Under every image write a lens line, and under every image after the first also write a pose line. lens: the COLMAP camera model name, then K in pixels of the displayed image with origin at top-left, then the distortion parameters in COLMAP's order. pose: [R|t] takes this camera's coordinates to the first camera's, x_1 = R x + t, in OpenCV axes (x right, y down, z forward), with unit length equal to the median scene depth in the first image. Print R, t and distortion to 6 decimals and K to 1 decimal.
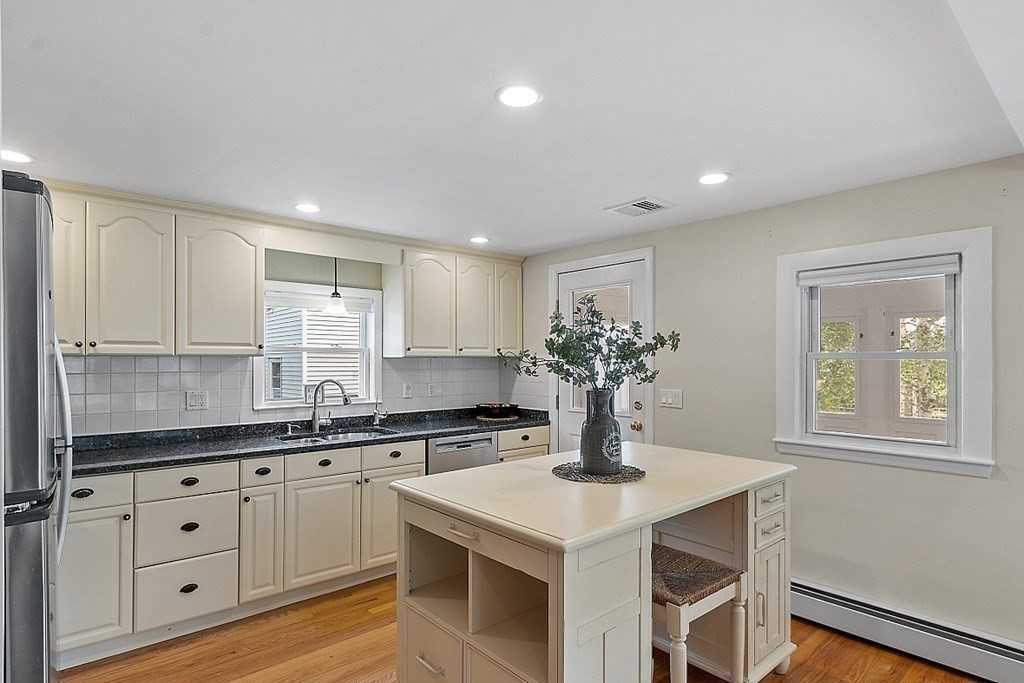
lens RADIAL K [[519.4, 0, 508.4], [0, 519.4, 356.0], [0, 0, 1]] dist [0.003342, -0.000867]
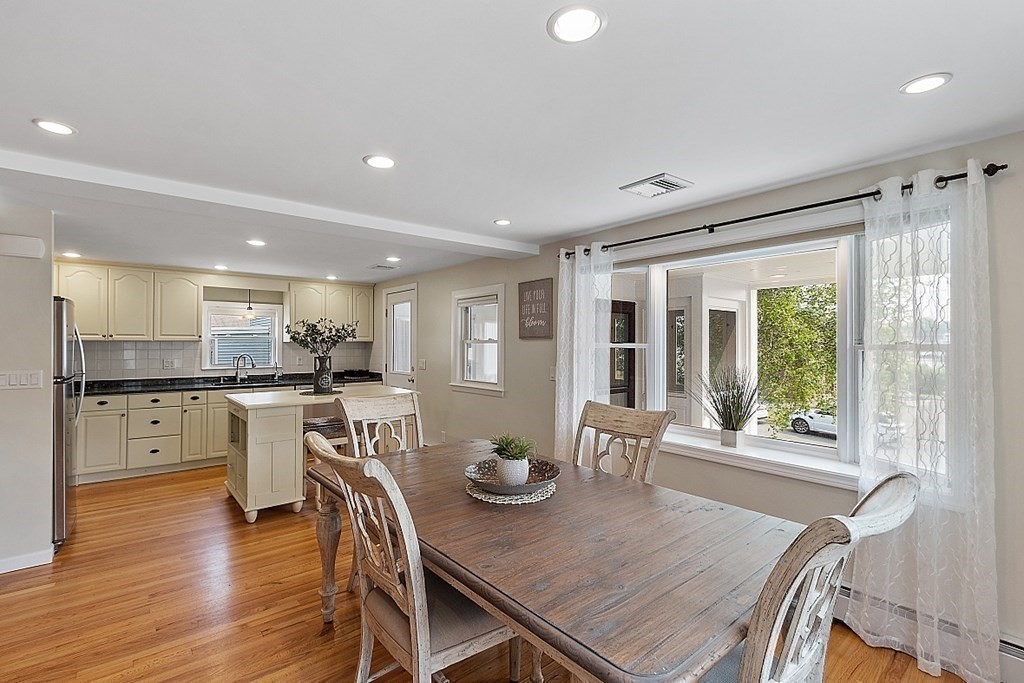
lens RADIAL K [[447.9, 0, 512.1], [0, 447.9, 337.9], [0, 0, 1]] dist [0.004025, -0.000865]
pose [[0.999393, 0.000839, -0.034820, 0.760140], [-0.001117, 0.999968, -0.007976, -0.000885], [0.034812, 0.008010, 0.999362, -0.654973]]
